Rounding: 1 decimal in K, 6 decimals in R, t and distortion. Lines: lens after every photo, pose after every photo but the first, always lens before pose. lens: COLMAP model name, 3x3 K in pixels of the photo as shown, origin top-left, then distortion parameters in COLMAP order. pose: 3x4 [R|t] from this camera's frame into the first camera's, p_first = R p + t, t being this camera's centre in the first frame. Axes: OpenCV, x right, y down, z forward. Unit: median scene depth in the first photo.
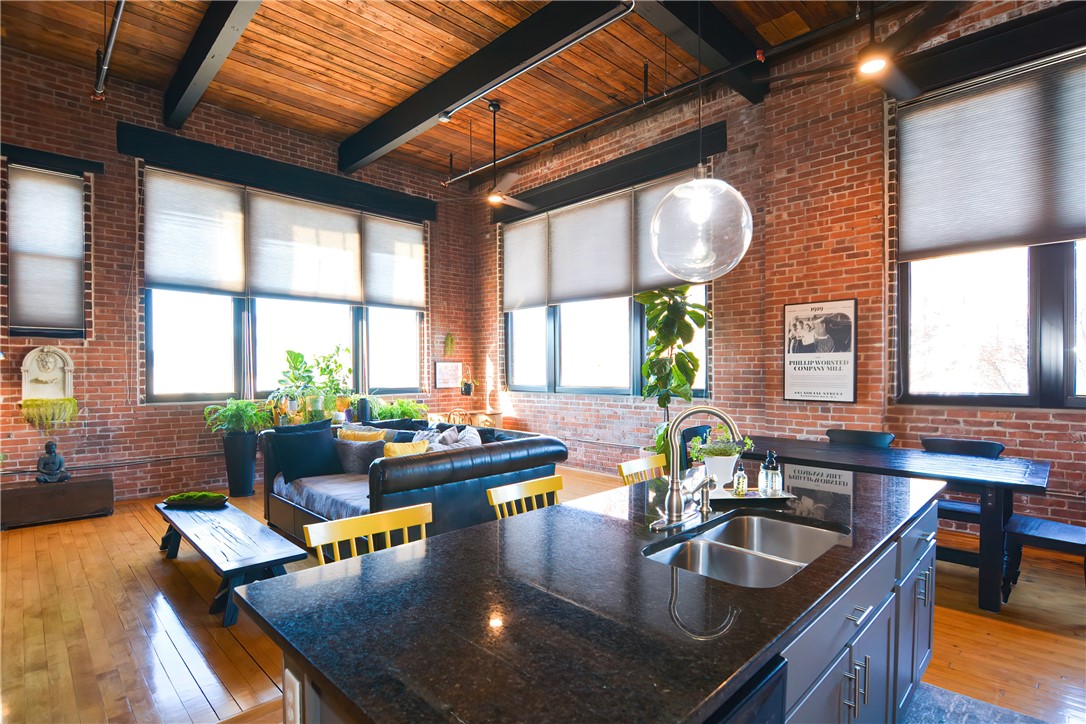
lens RADIAL K [[538.2, 0, 545.5], [0, 538.2, 377.7], [0, 0, 1]] dist [-0.000176, -0.012527]
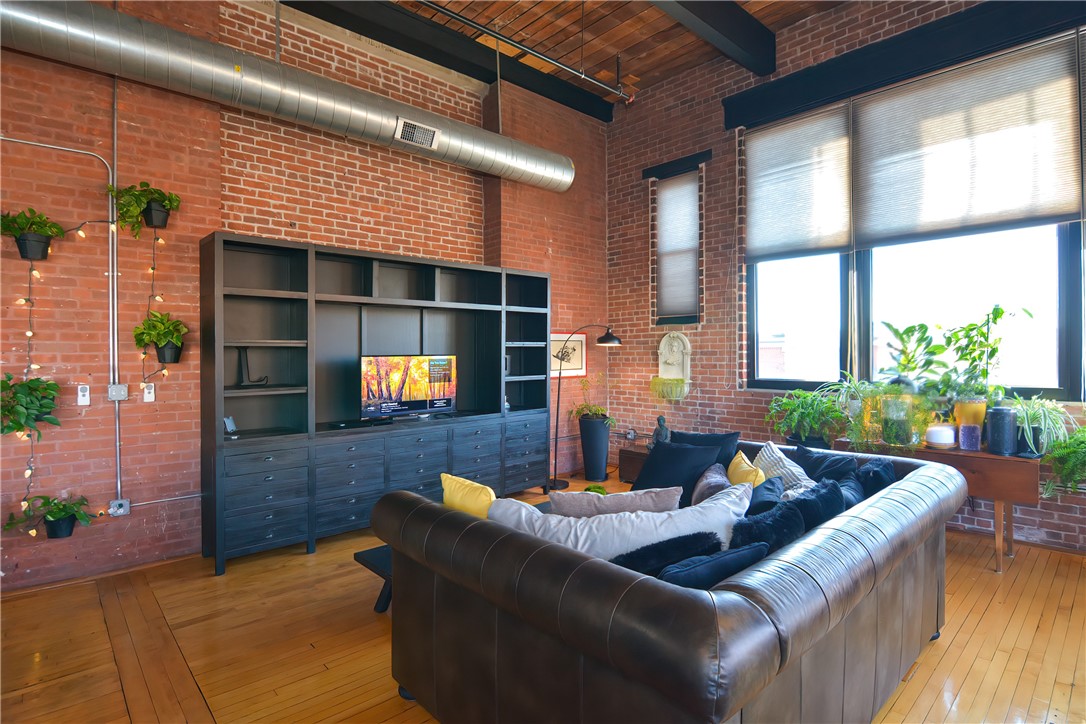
lens RADIAL K [[552.2, 0, 550.6], [0, 552.2, 358.9], [0, 0, 1]] dist [-0.003181, -0.013382]
pose [[-0.033764, 0.015799, -0.999305, 0.237739], [-0.003609, 0.999867, 0.015930, -0.018605], [0.999423, 0.004145, -0.033703, 0.740458]]
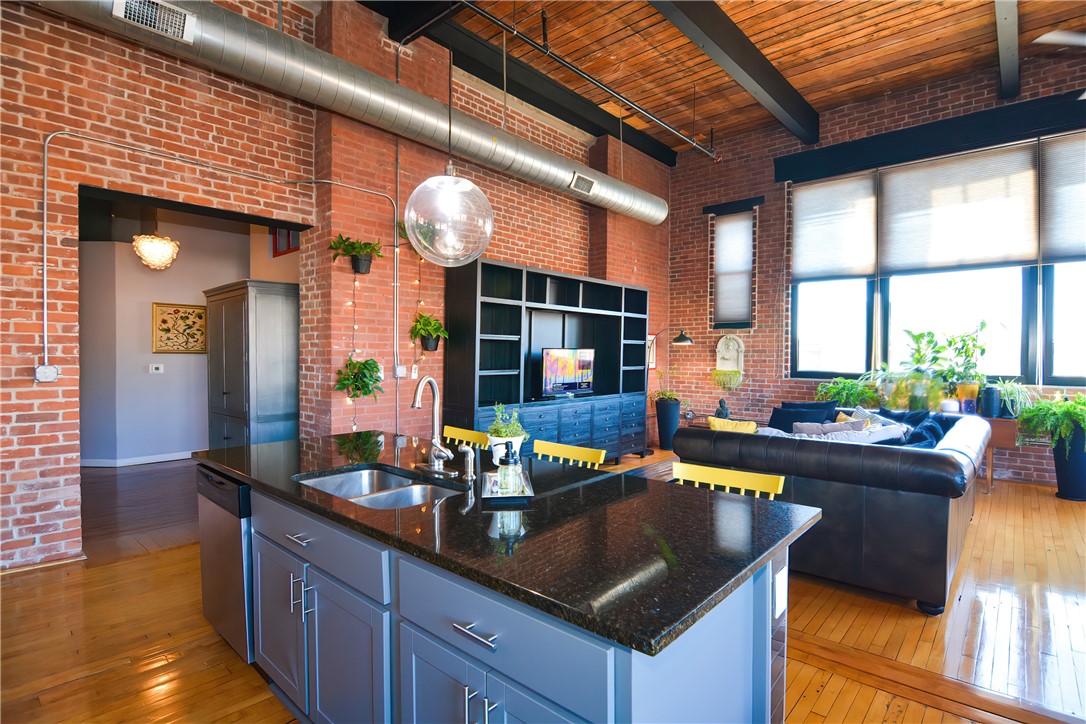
lens RADIAL K [[537.3, 0, 547.7], [0, 537.3, 363.4], [0, 0, 1]] dist [-0.002386, -0.012982]
pose [[0.059717, 0.020930, -0.997996, 0.488903], [-0.016882, 0.999658, 0.019955, -0.000873], [0.998073, 0.015656, 0.060050, 0.391991]]
